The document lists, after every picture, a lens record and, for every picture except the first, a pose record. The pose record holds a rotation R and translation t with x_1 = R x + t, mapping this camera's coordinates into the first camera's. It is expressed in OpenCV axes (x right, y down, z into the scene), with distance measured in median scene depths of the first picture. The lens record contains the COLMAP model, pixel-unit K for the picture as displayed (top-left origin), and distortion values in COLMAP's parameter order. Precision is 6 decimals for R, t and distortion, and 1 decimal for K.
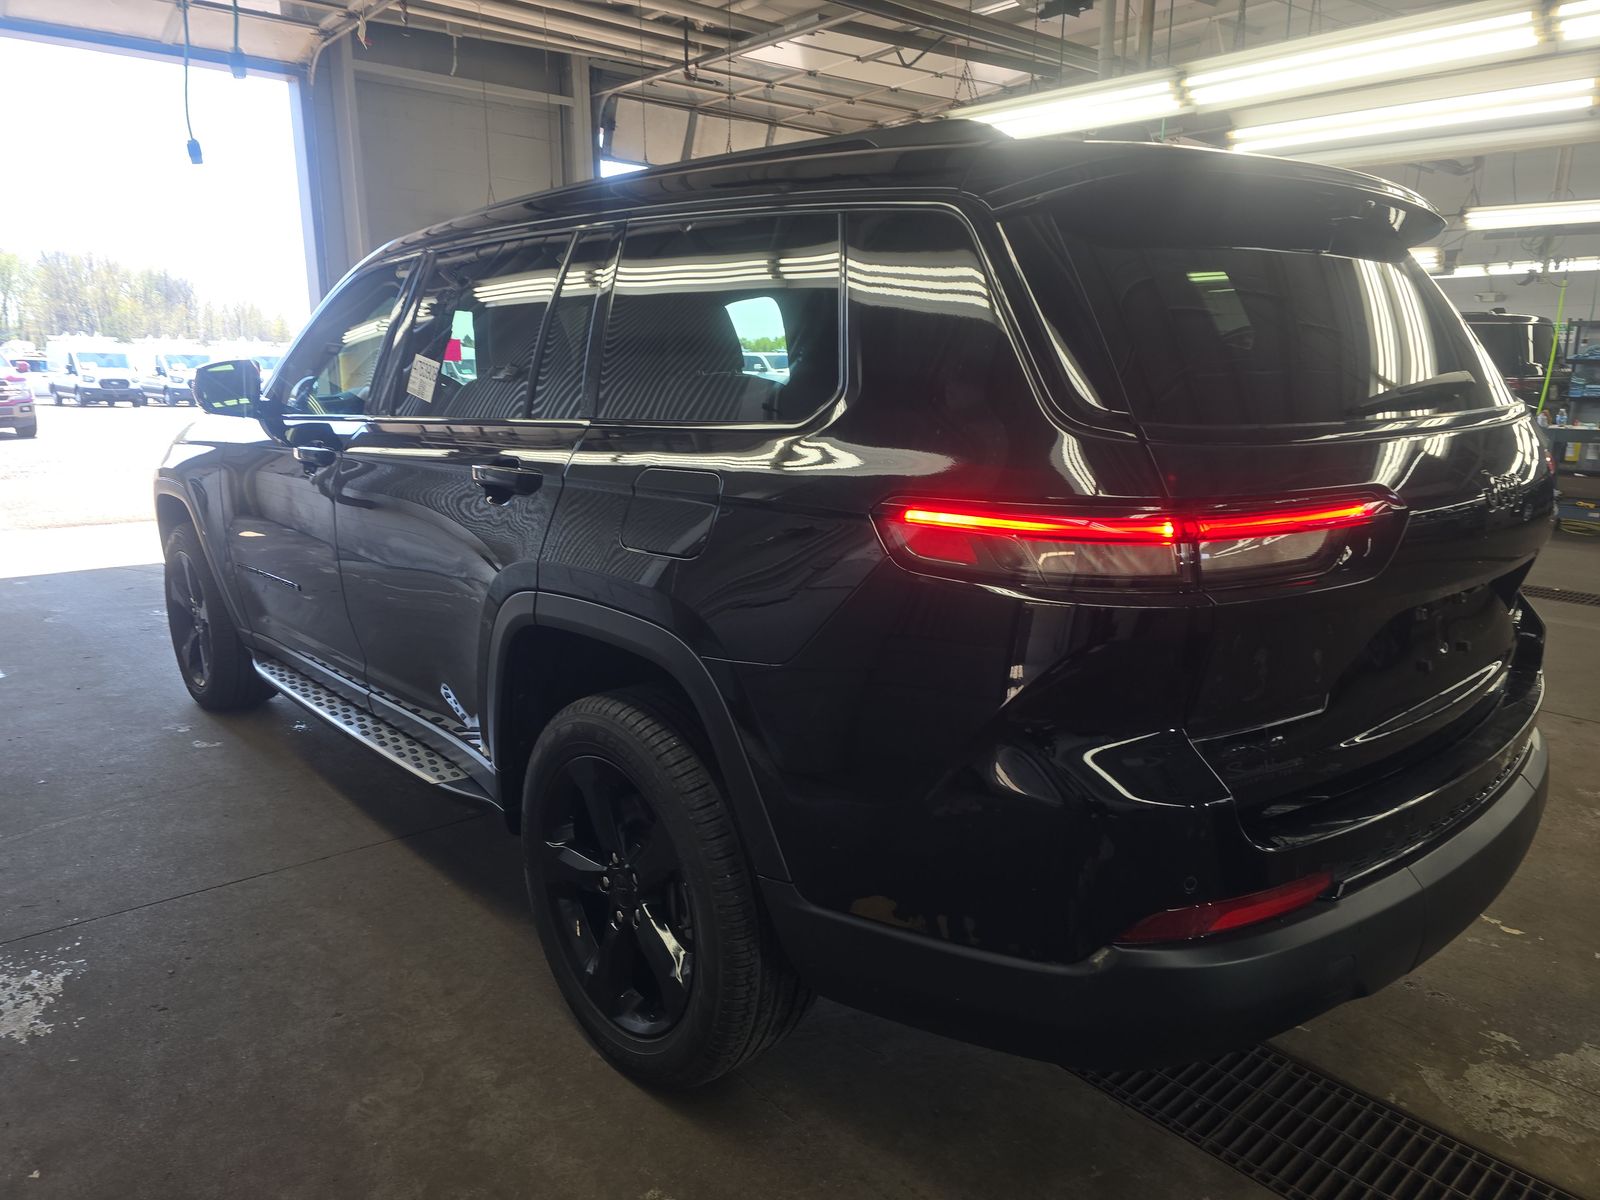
lens RADIAL K [[1054.5, 0, 800.0], [0, 1054.5, 600.0], [0, 0, 1]] dist [0.014178, -0.000007]
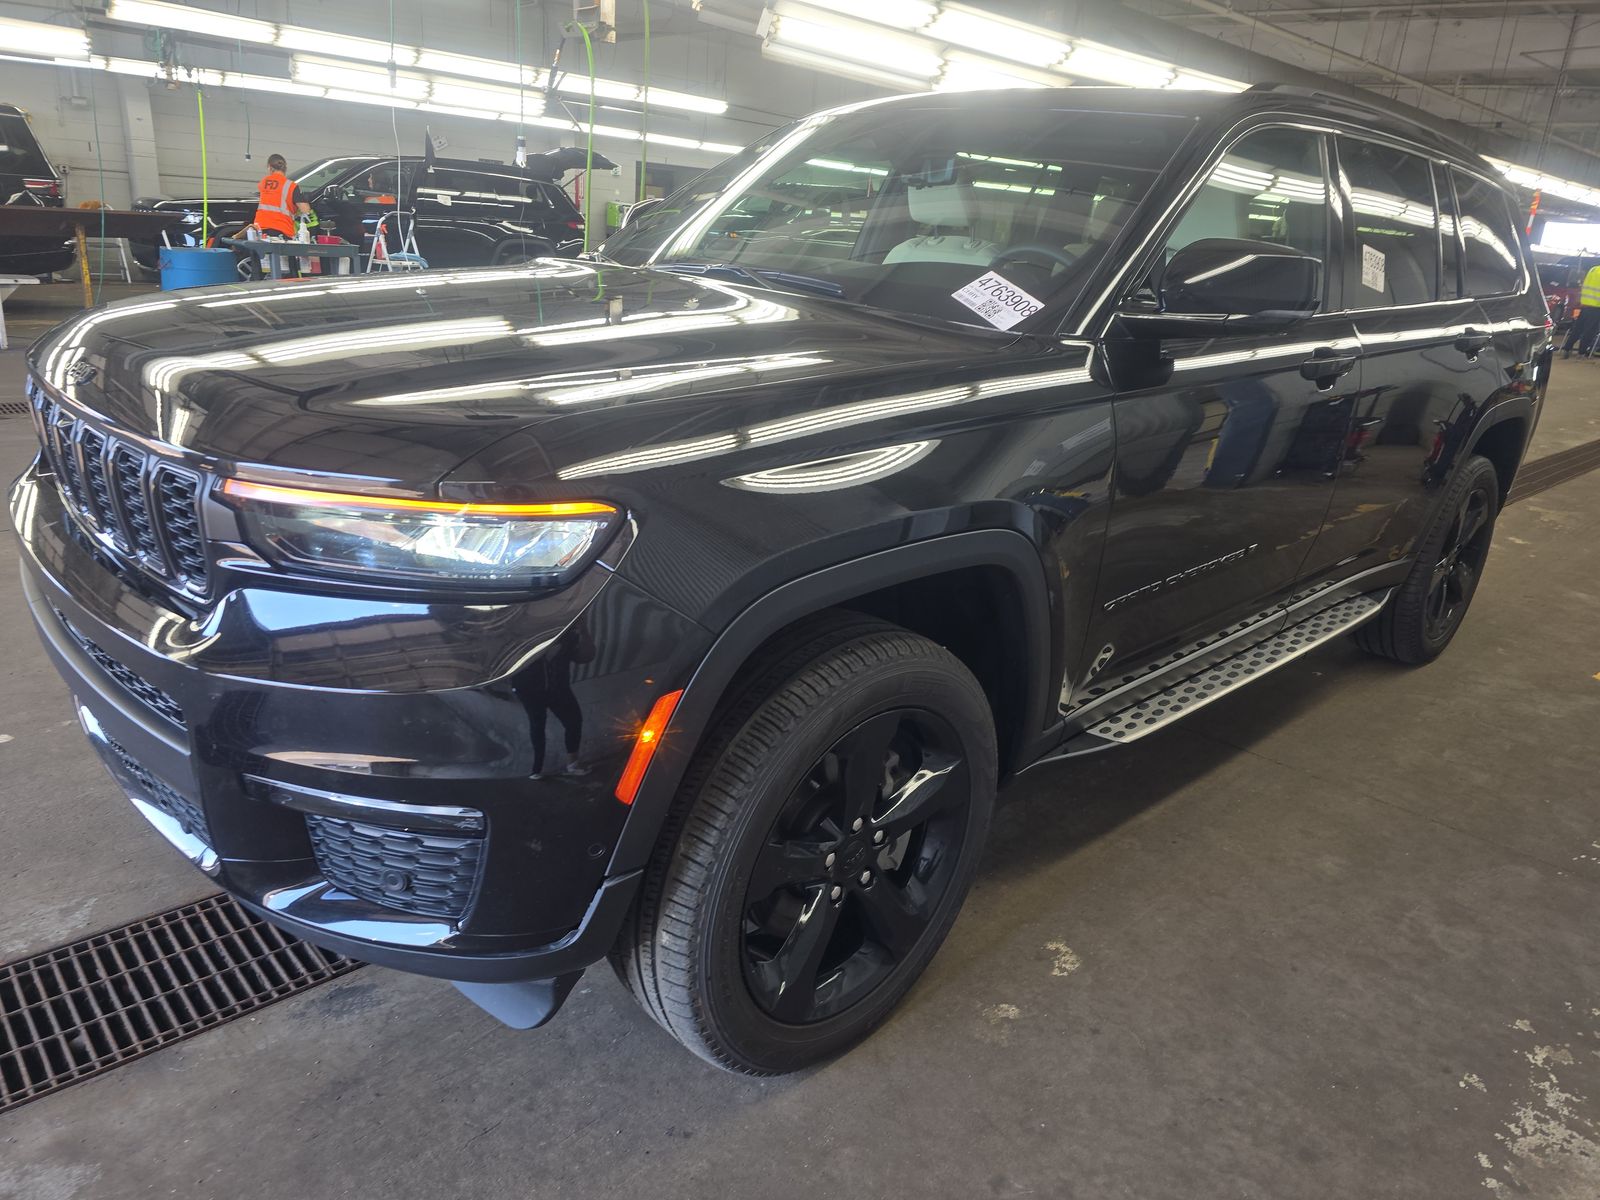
lens RADIAL K [[1082.5, 0, 800.0], [0, 1082.5, 600.0], [0, 0, 1]] dist [0.003125, -0.001261]
pose [[-0.016337, -0.336684, 0.941476, -2.005428], [0.155341, 0.929314, 0.335030, -0.479292], [-0.987726, 0.151723, 0.037119, 2.128741]]
